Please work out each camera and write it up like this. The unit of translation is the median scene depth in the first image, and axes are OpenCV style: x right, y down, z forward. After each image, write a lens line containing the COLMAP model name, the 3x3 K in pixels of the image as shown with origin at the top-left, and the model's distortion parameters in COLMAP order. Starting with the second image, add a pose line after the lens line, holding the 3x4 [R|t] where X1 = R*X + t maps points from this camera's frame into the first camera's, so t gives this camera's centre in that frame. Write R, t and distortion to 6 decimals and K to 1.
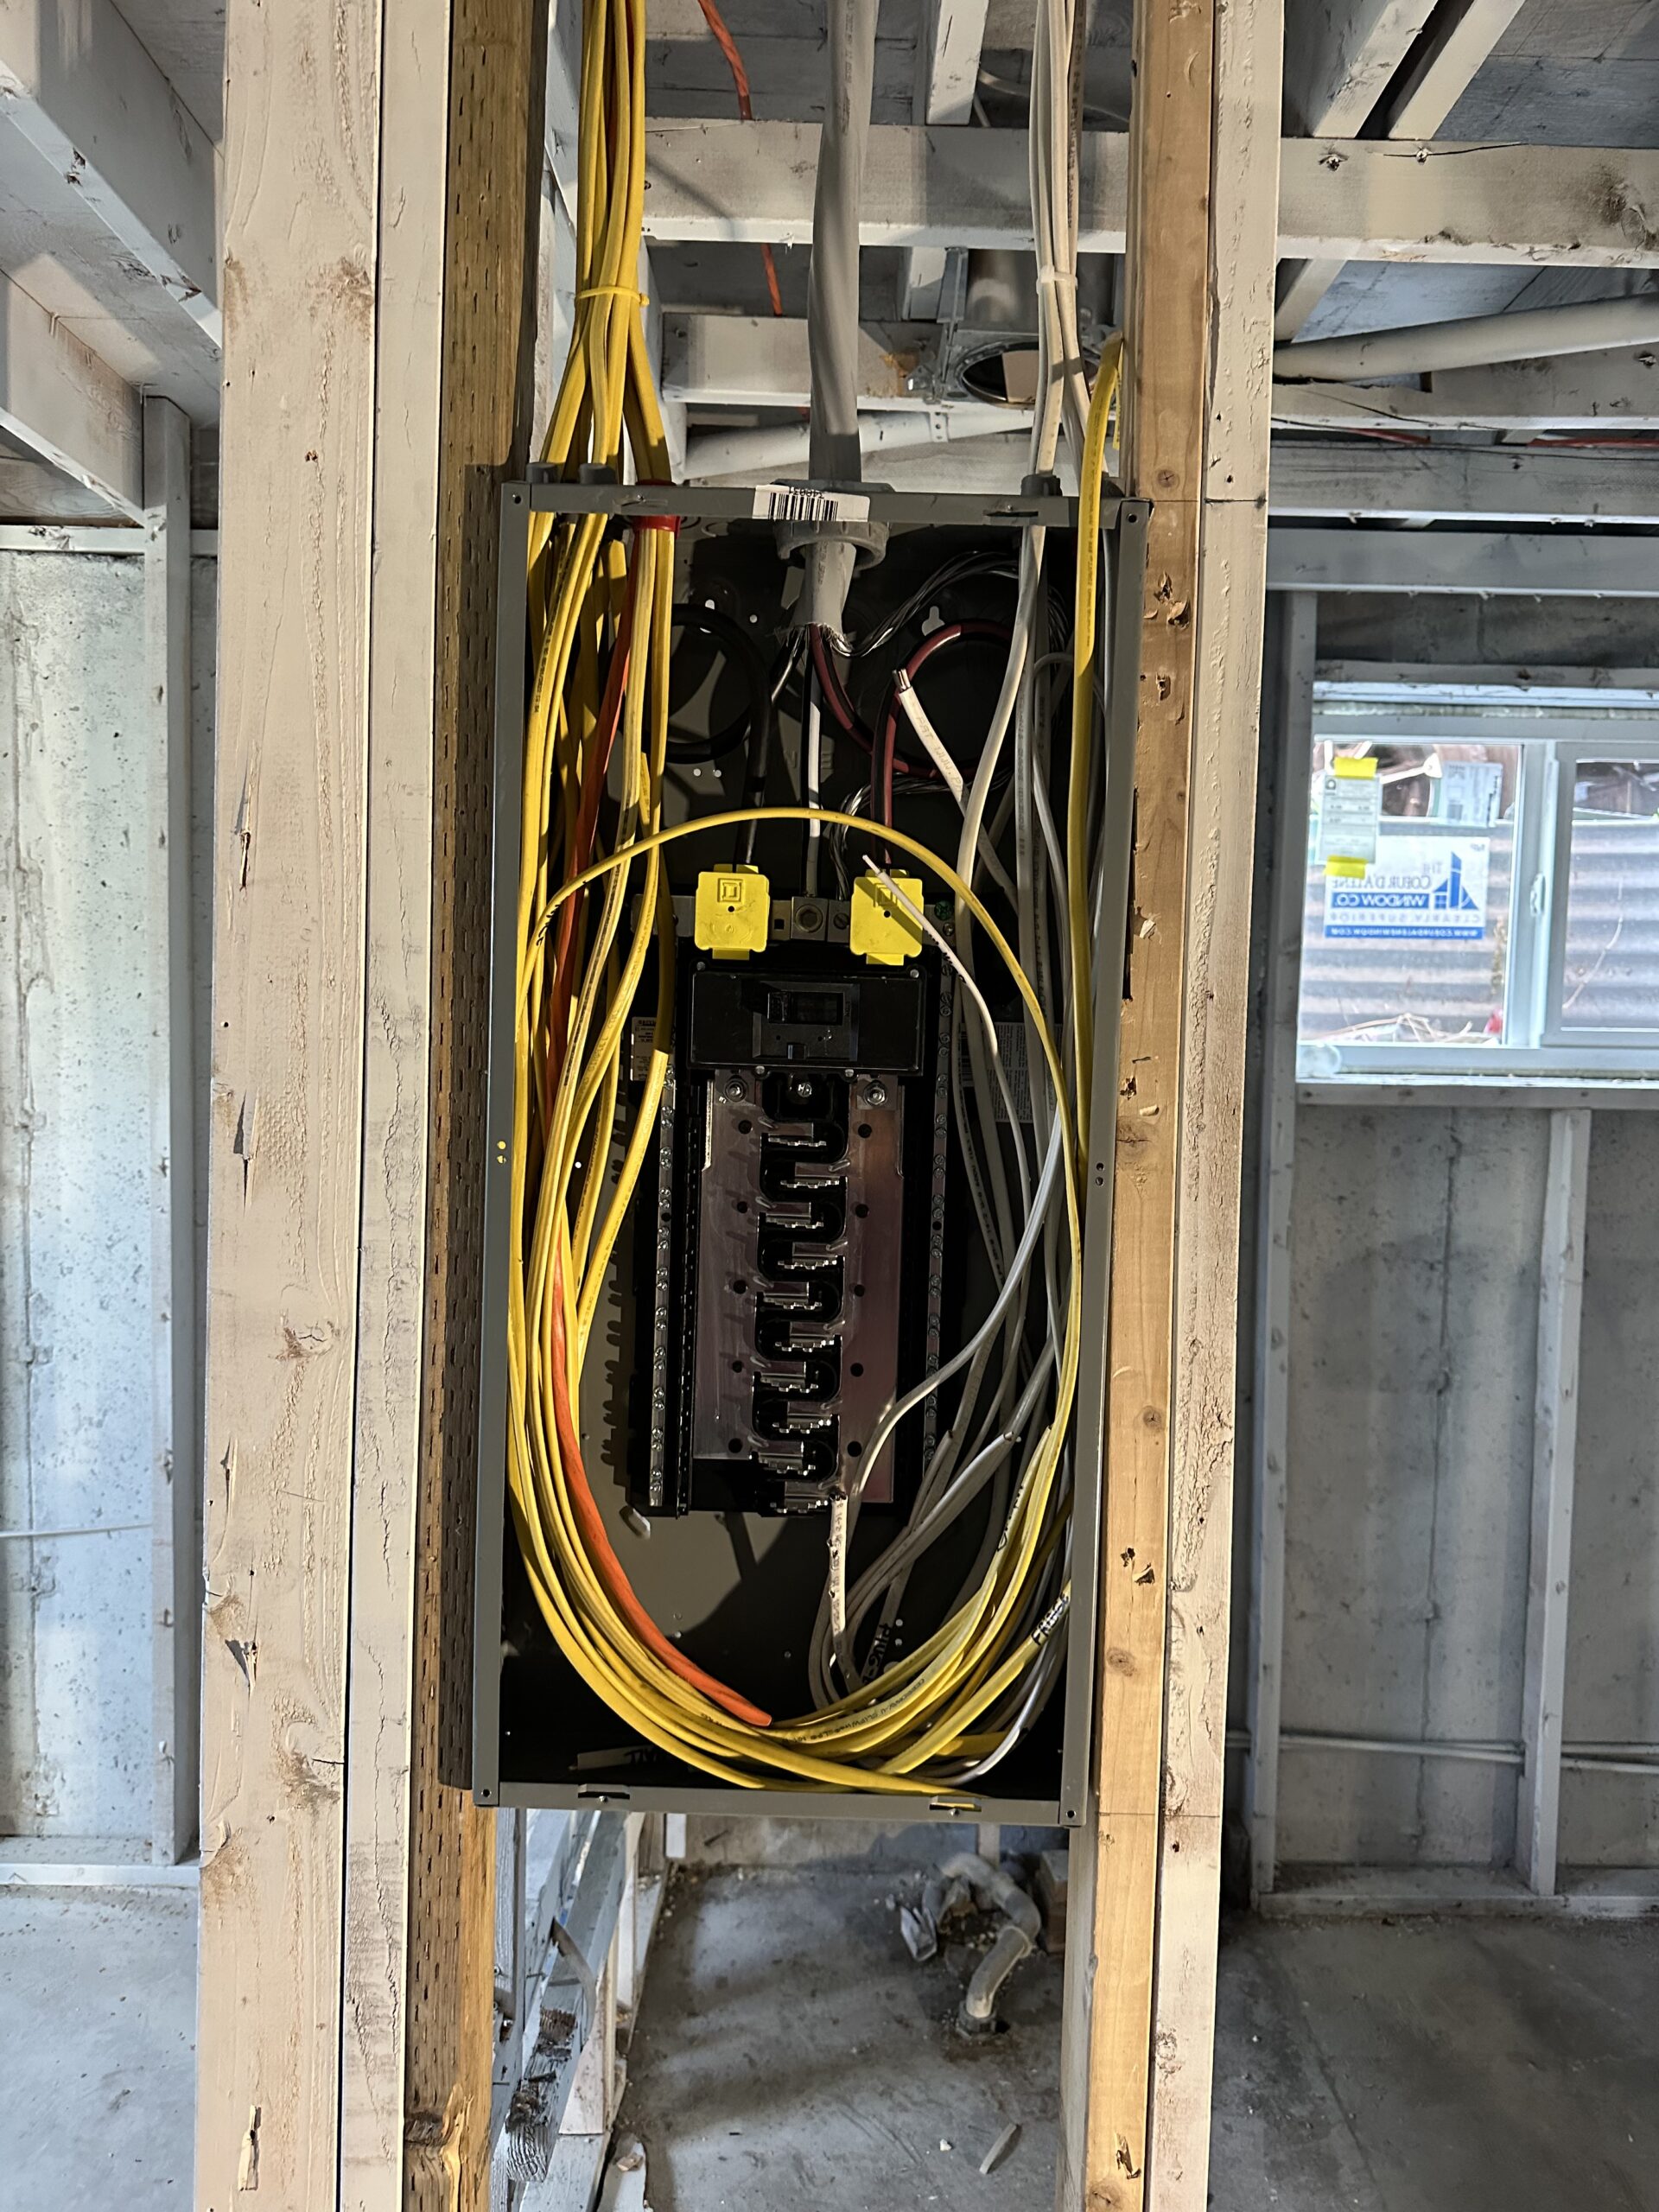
lens RADIAL K [[1579.4, 0, 834.2], [0, 1579.4, 1105.6], [0, 0, 1]] dist [0.015329, -0.029231]
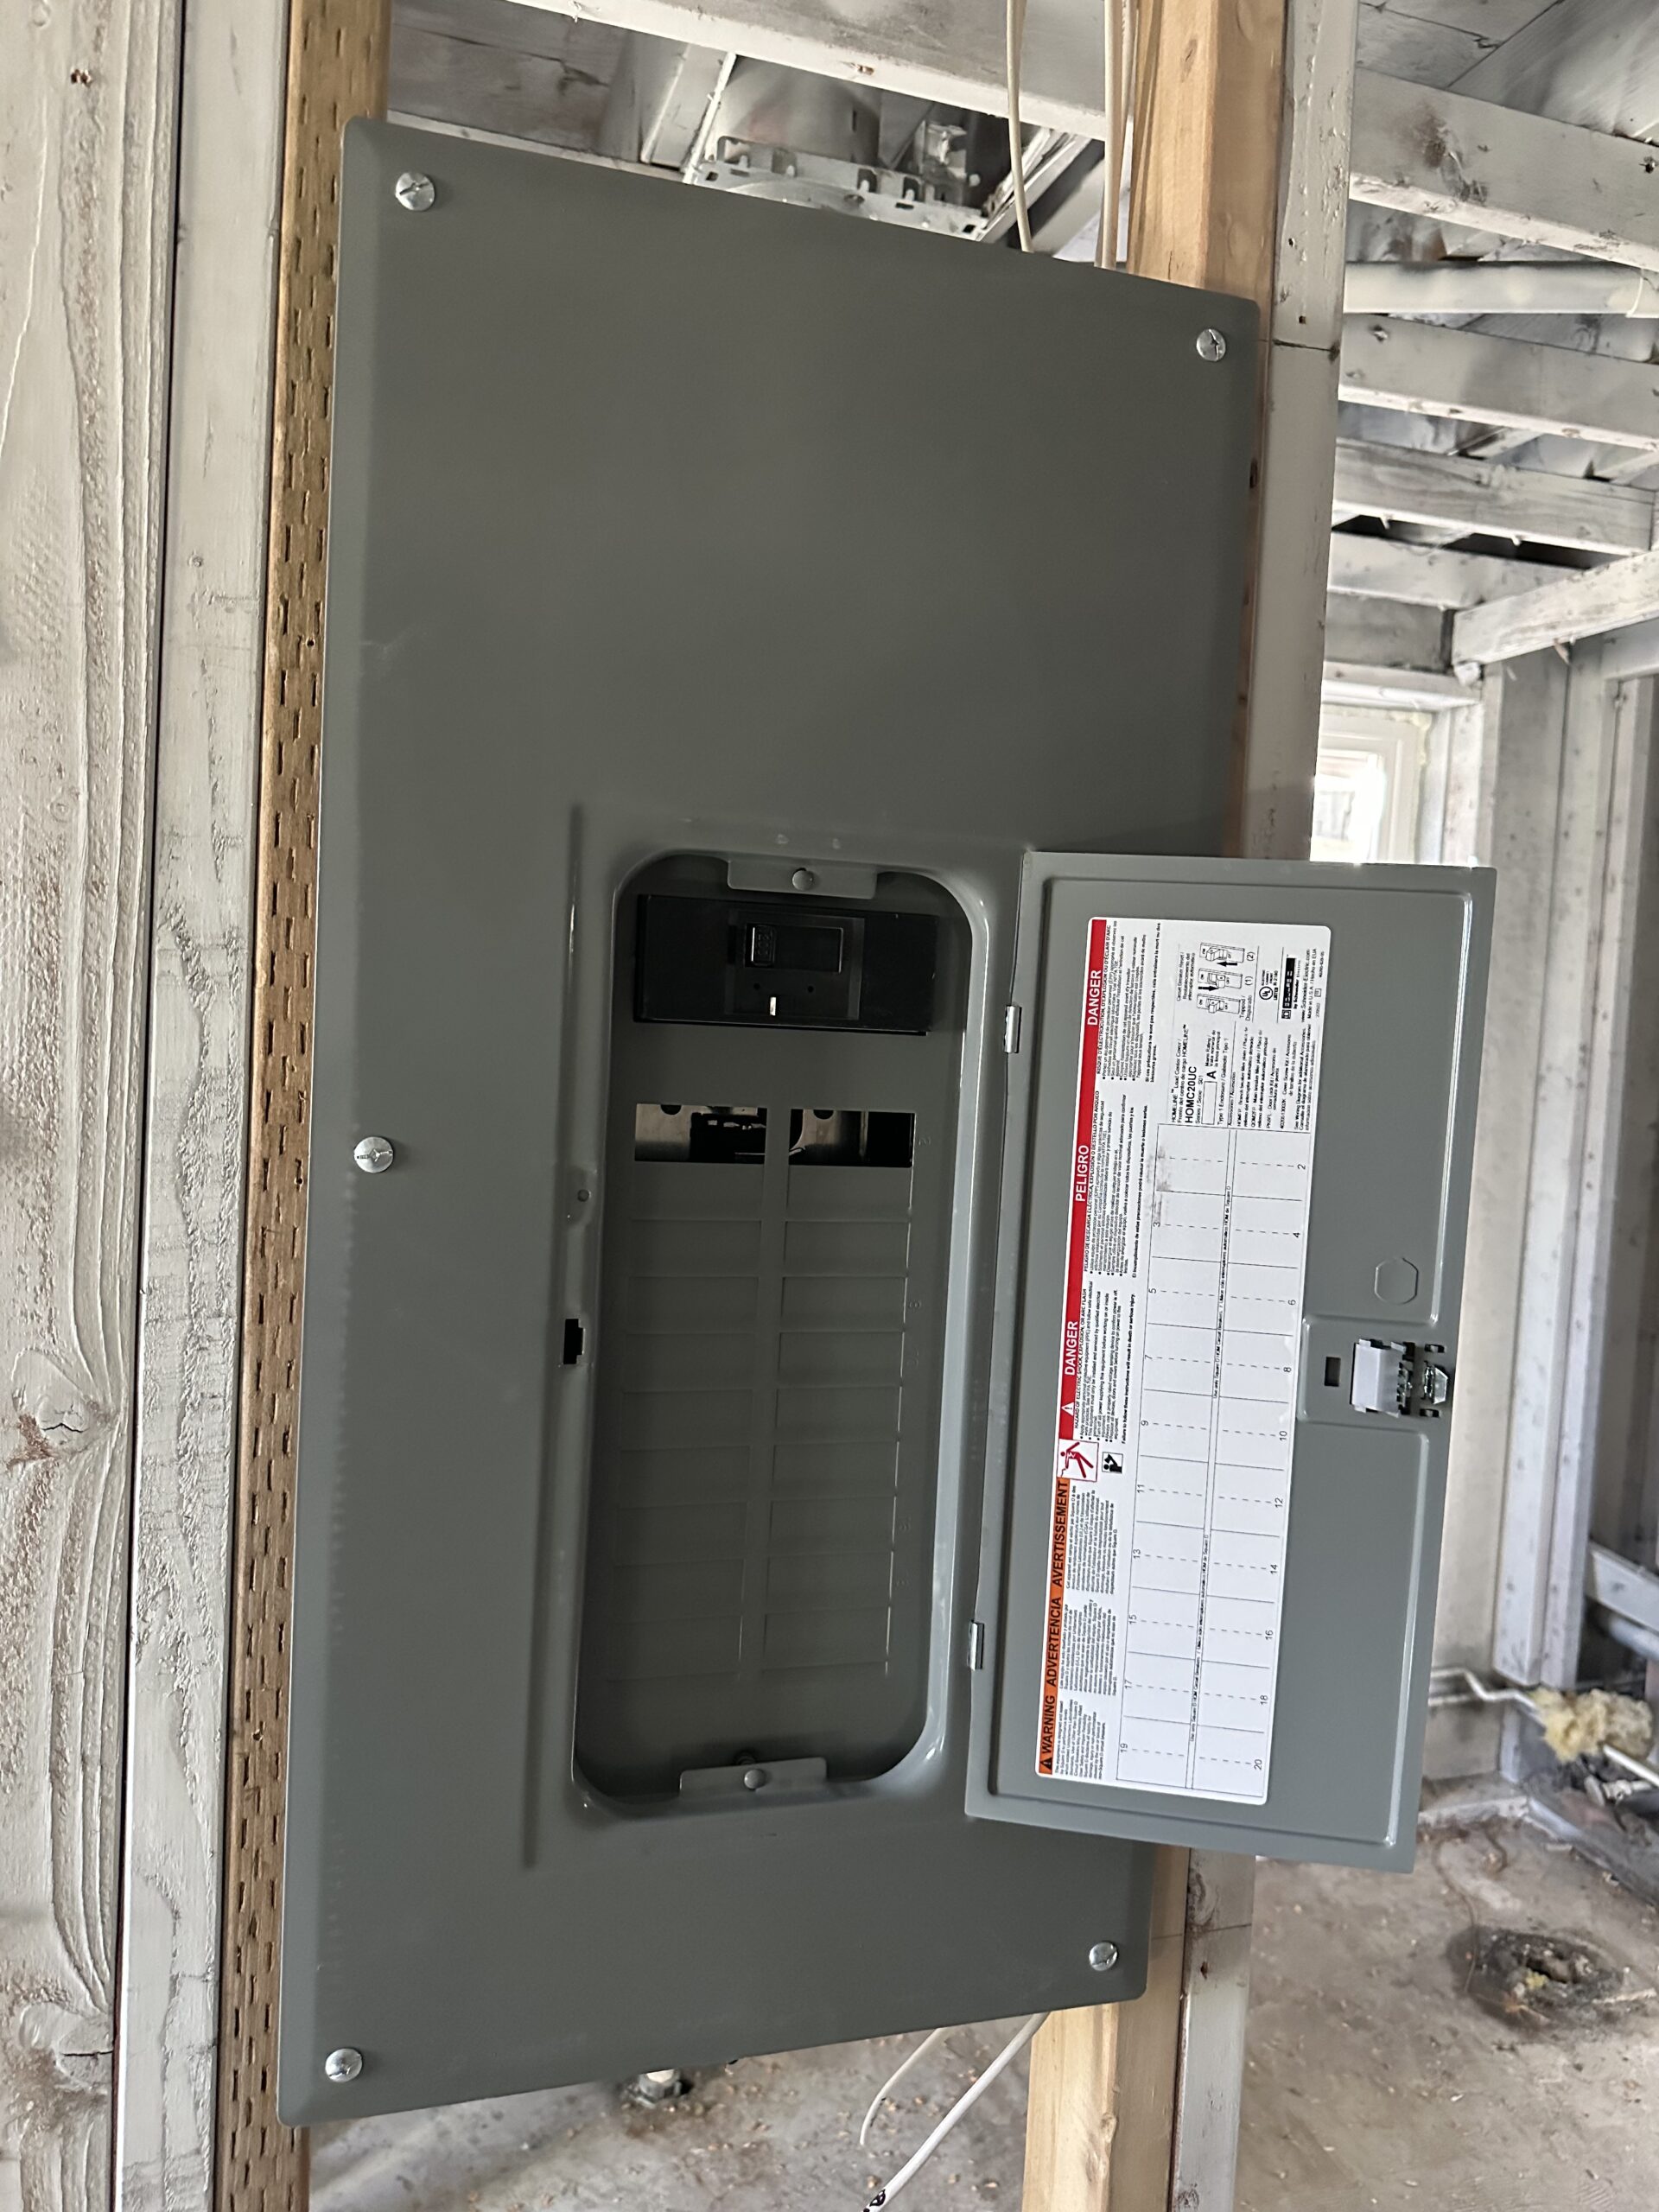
lens RADIAL K [[1579.4, 0, 837.1], [0, 1579.4, 1091.3], [0, 0, 1]] dist [0.015329, -0.029231]
pose [[0.952188, 0.000470, 0.305511, -0.118129], [-0.003194, 0.999959, 0.008418, 0.000366], [-0.305495, -0.008991, 0.952151, 0.144832]]
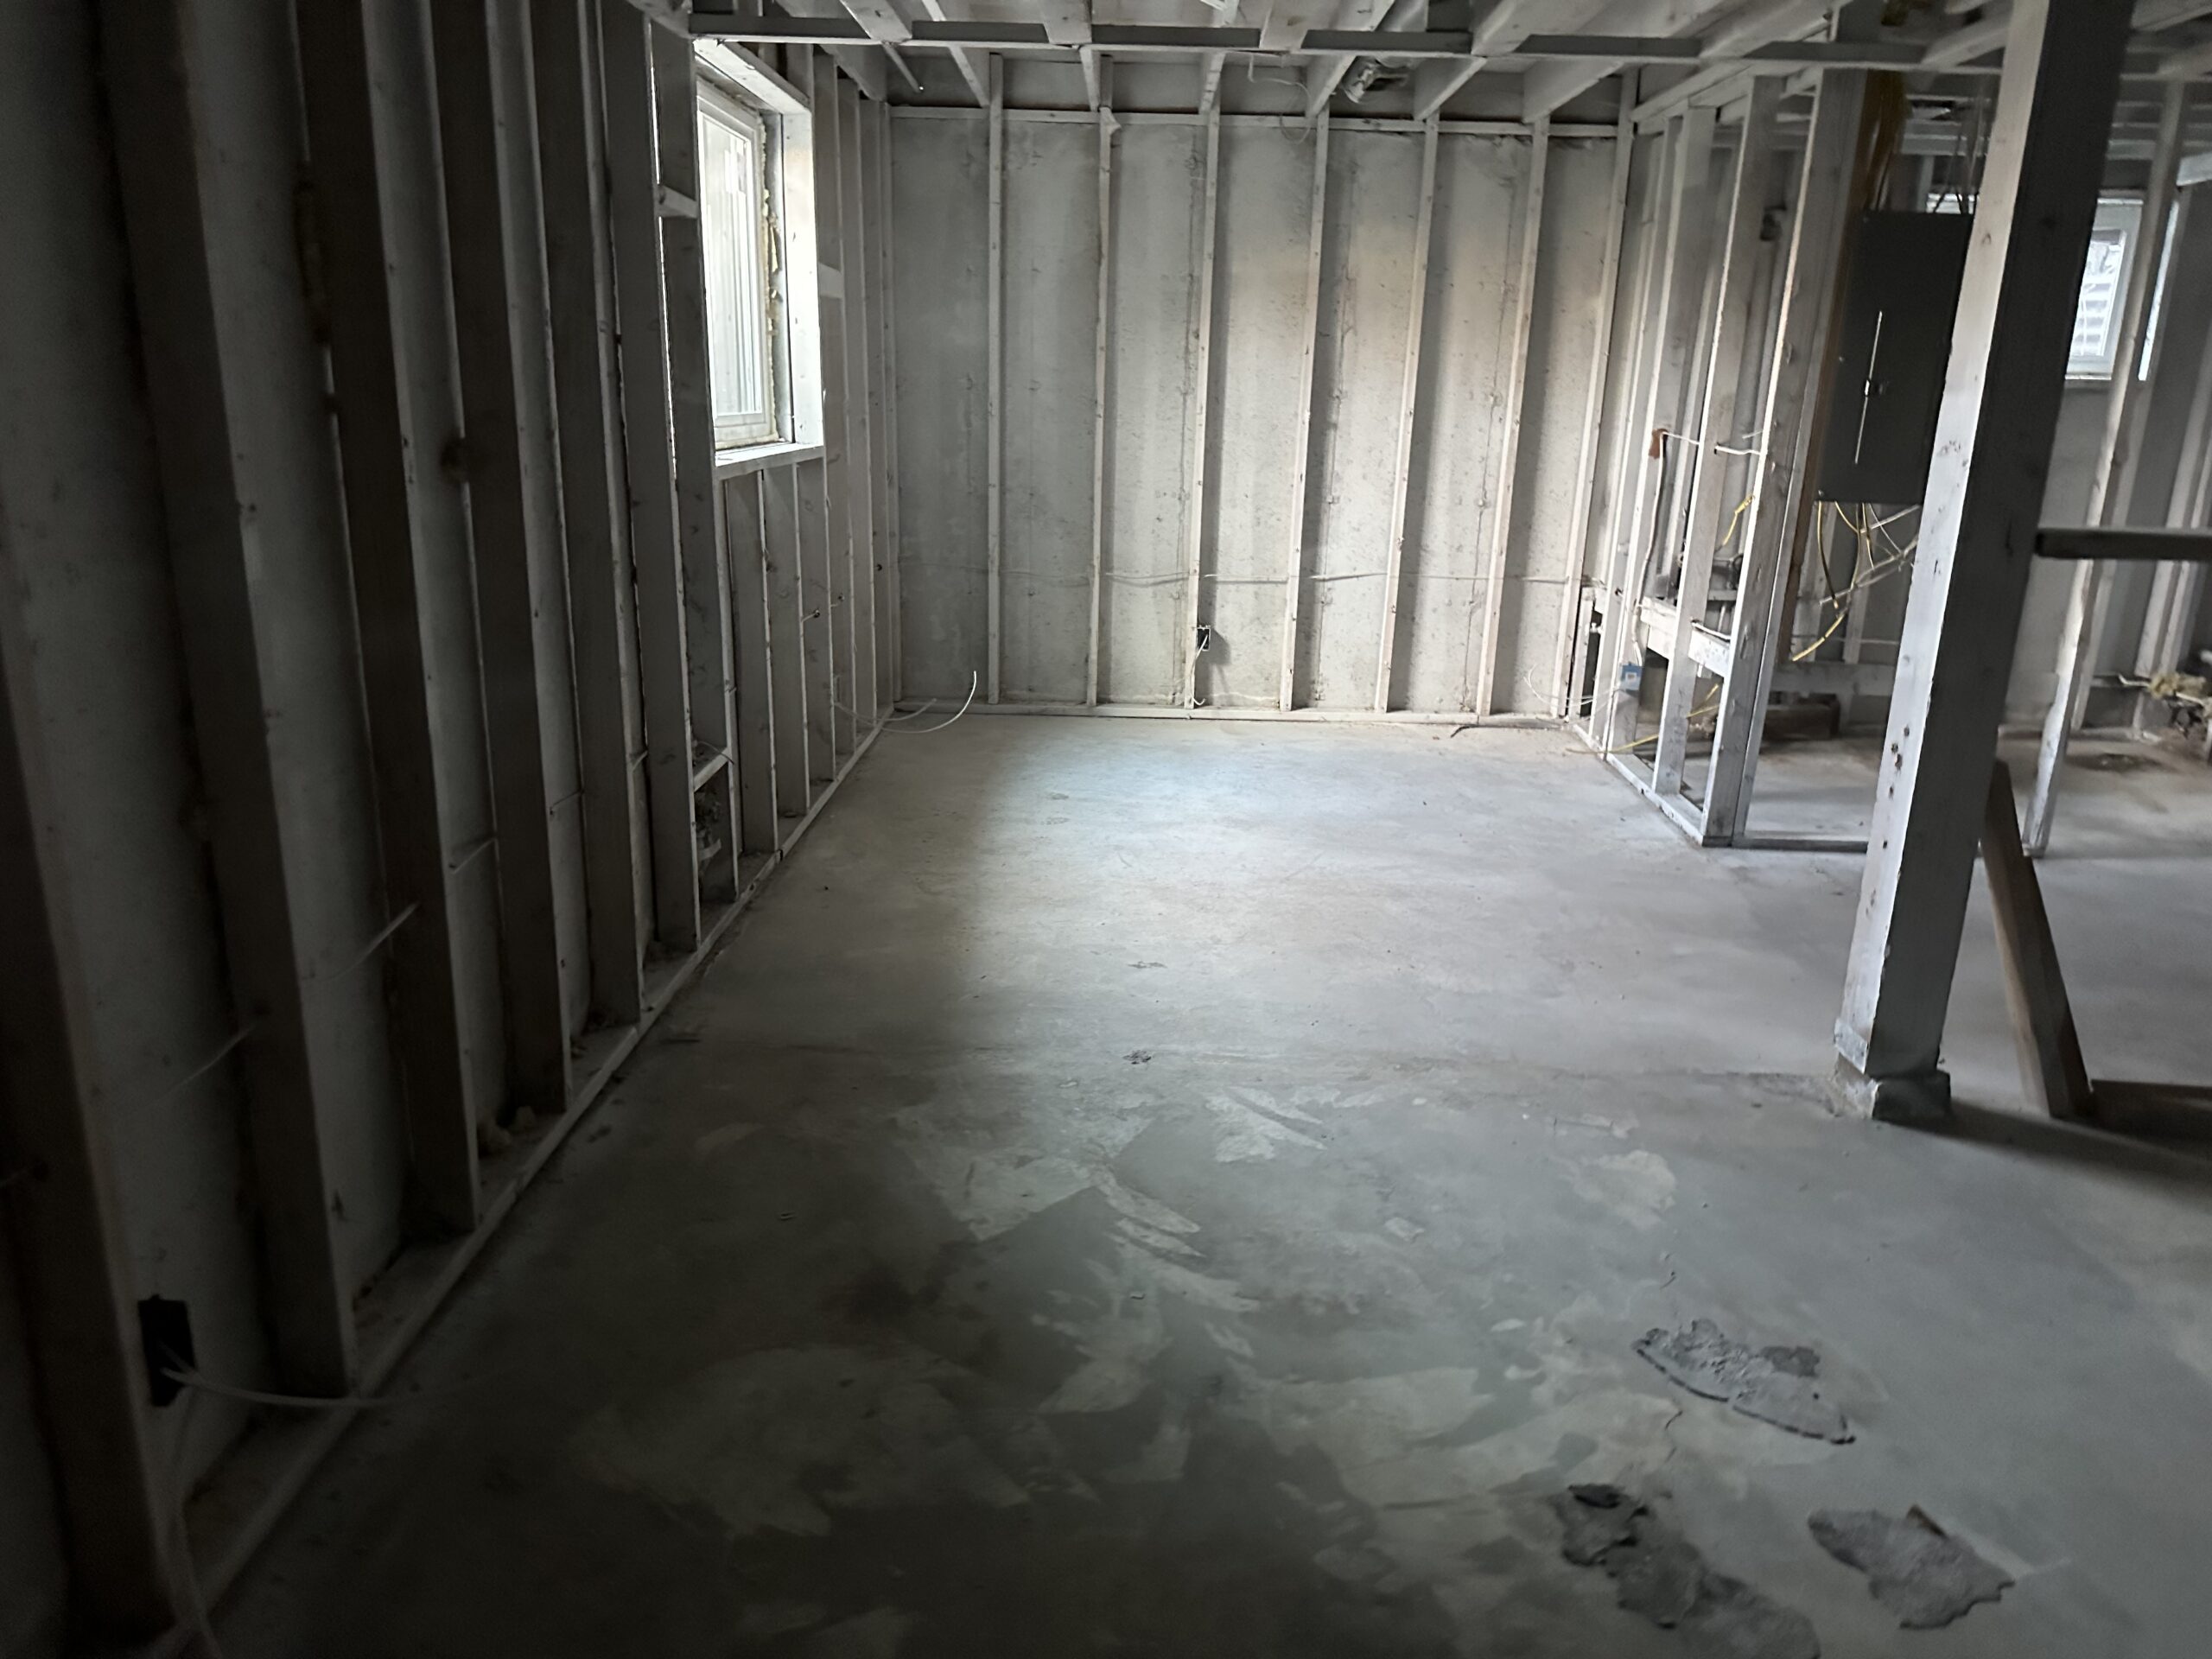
lens RADIAL K [[1579.4, 0, 1091.7], [0, 1579.4, 840.1], [0, 0, 1]] dist [0.015329, -0.029231]
pose [[0.999917, 0.004767, -0.011989, -1.284624], [-0.002009, 0.975439, 0.220261, 0.209286], [0.012744, -0.220219, 0.975367, -2.132160]]
